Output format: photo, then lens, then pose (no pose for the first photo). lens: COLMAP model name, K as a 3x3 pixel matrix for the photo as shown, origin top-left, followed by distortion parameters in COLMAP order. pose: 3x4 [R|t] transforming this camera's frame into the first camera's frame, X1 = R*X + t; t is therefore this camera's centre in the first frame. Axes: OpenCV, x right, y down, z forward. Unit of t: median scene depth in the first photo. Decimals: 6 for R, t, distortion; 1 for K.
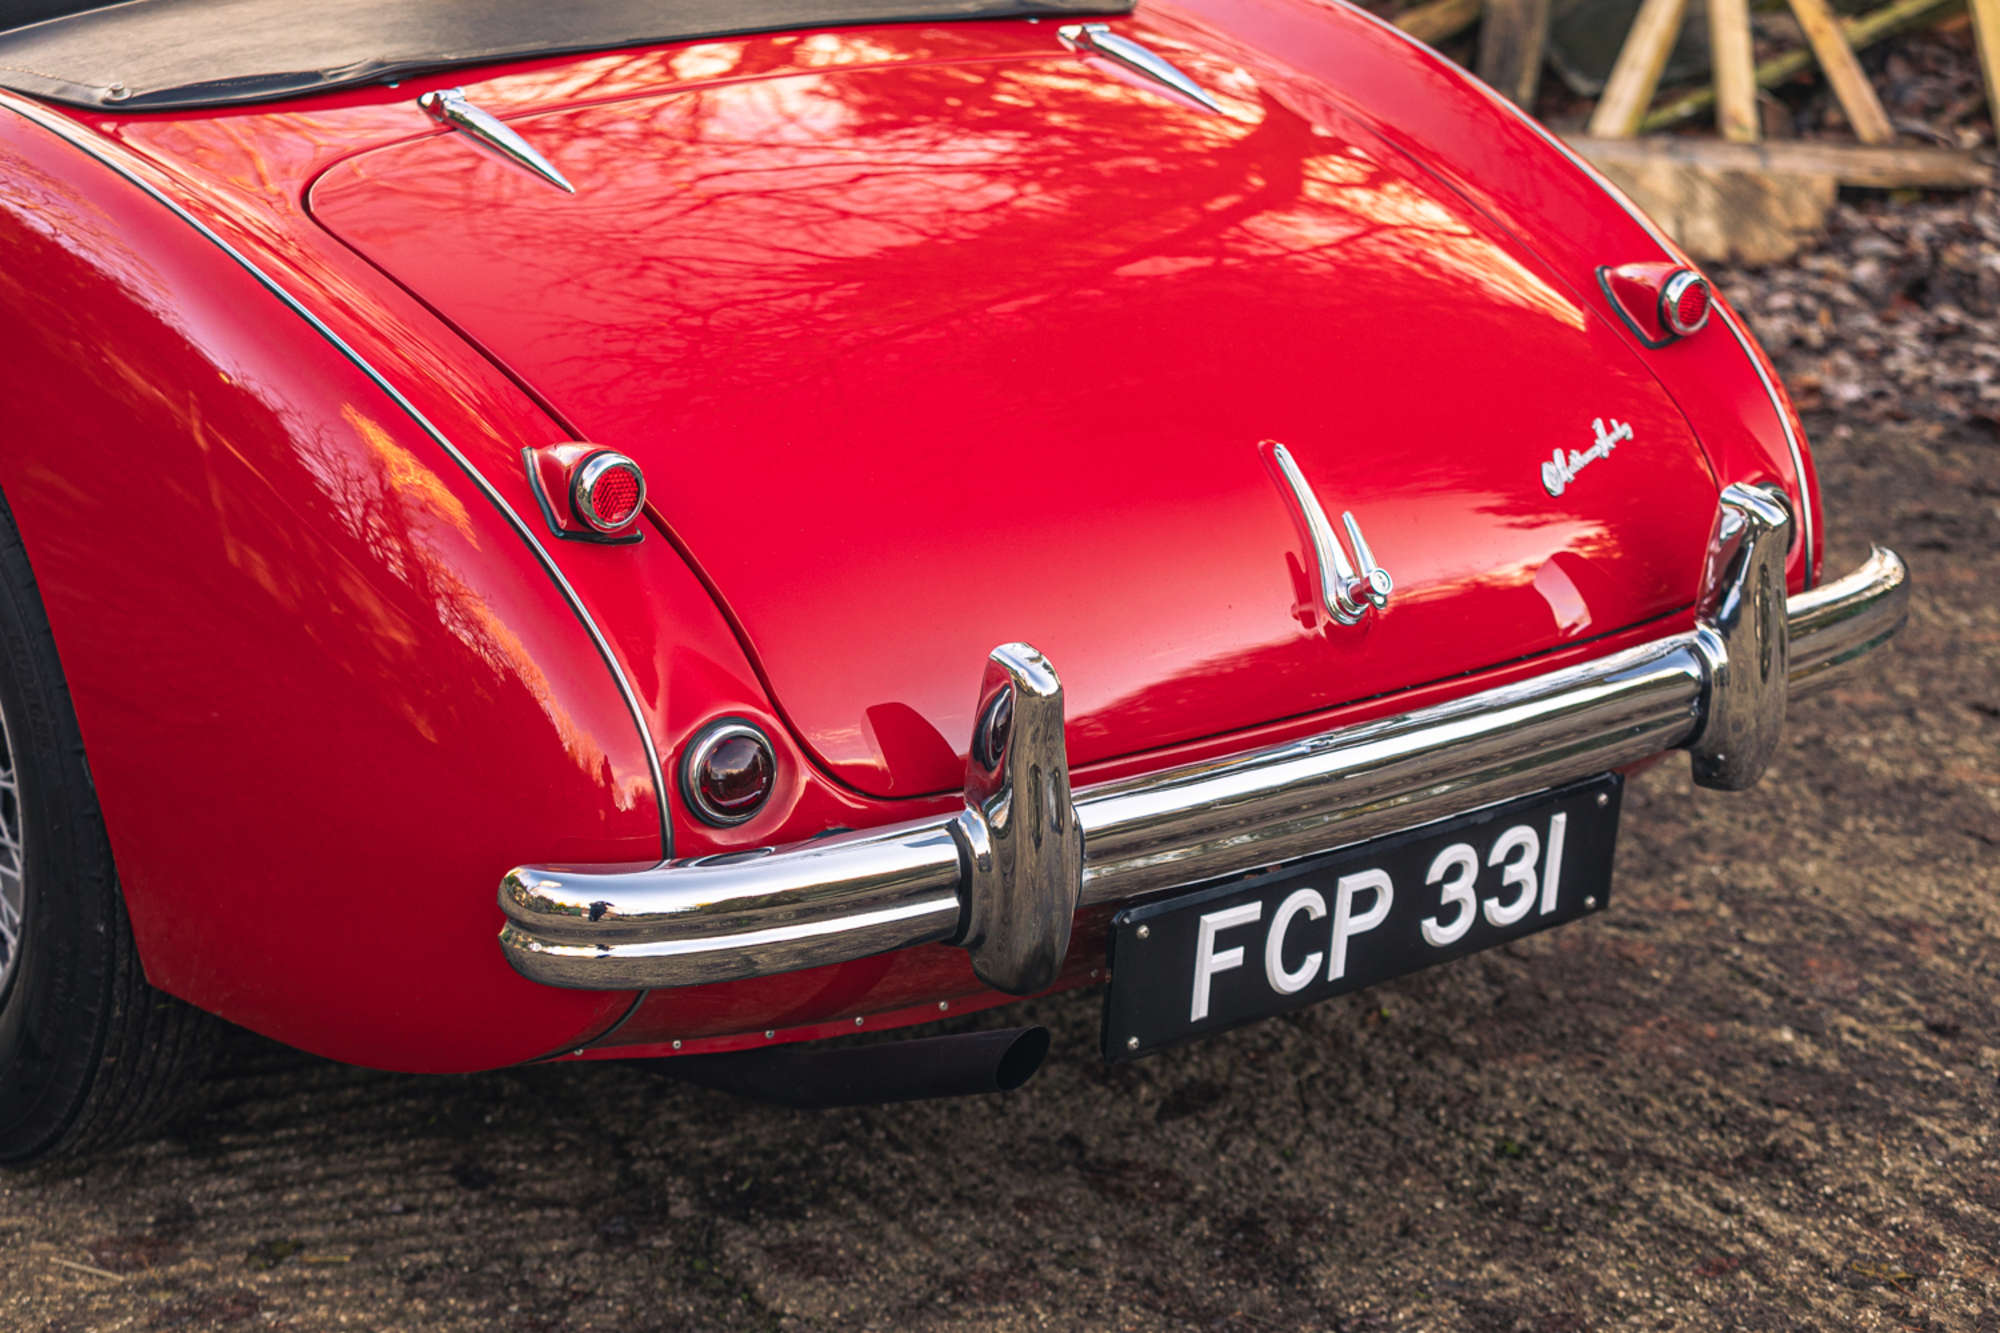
lens RADIAL K [[4331.2, 0, 1002.9], [0, 4331.2, 669.2], [0, 0, 1]] dist [-0.034492, 0.000000]
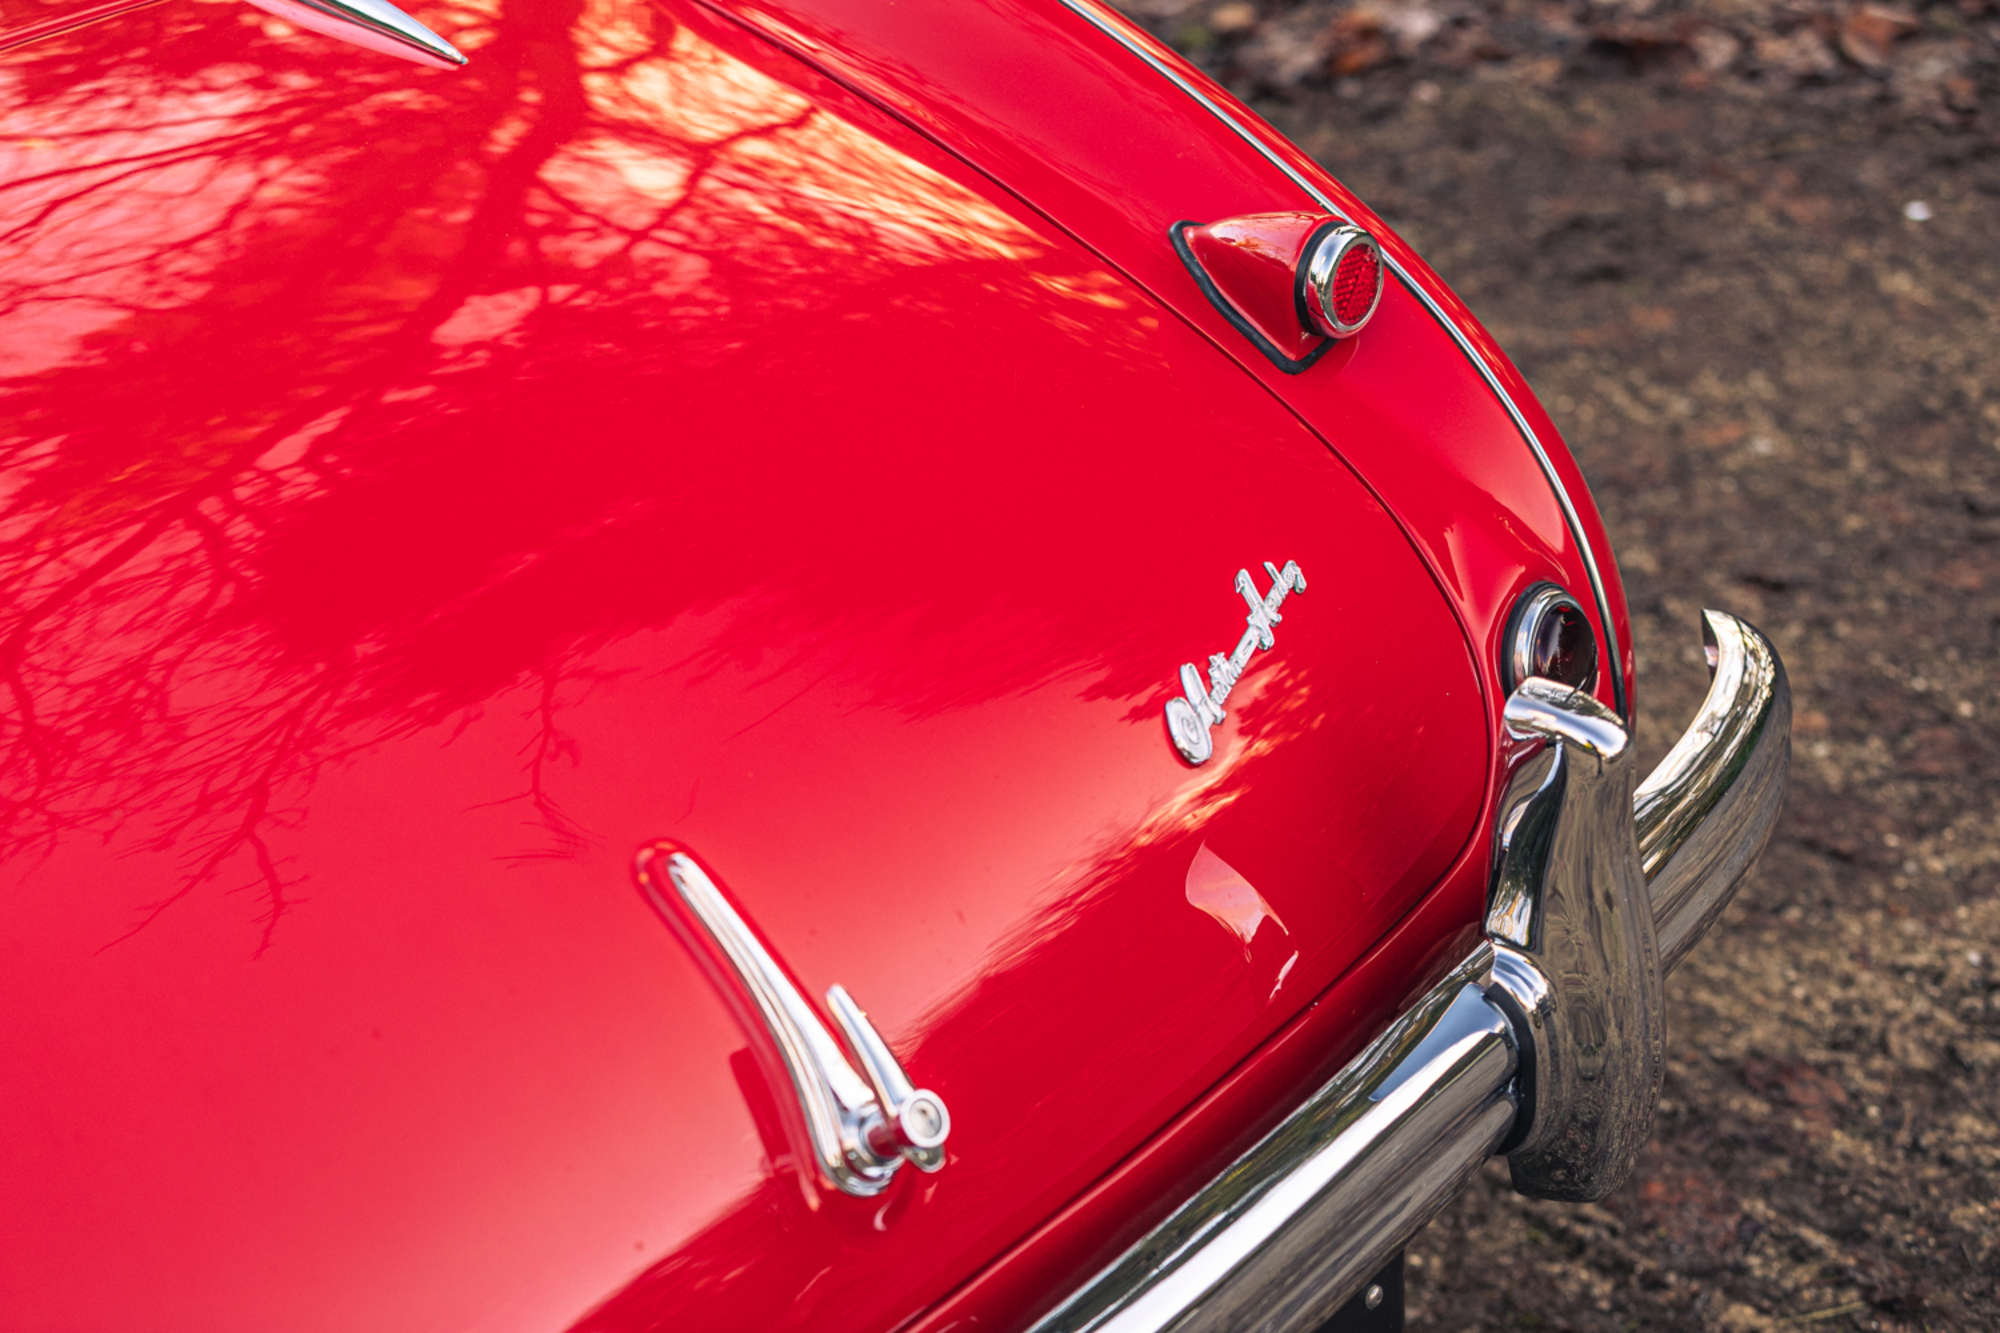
lens RADIAL K [[4331.2, 0, 996.9], [0, 4331.2, 662.4], [0, 0, 1]] dist [-0.034492, 0.000000]
pose [[0.977316, -0.181995, 0.108309, 0.040170], [0.165361, 0.975269, 0.146653, -0.112730], [-0.132320, -0.125416, 0.983241, 0.403786]]
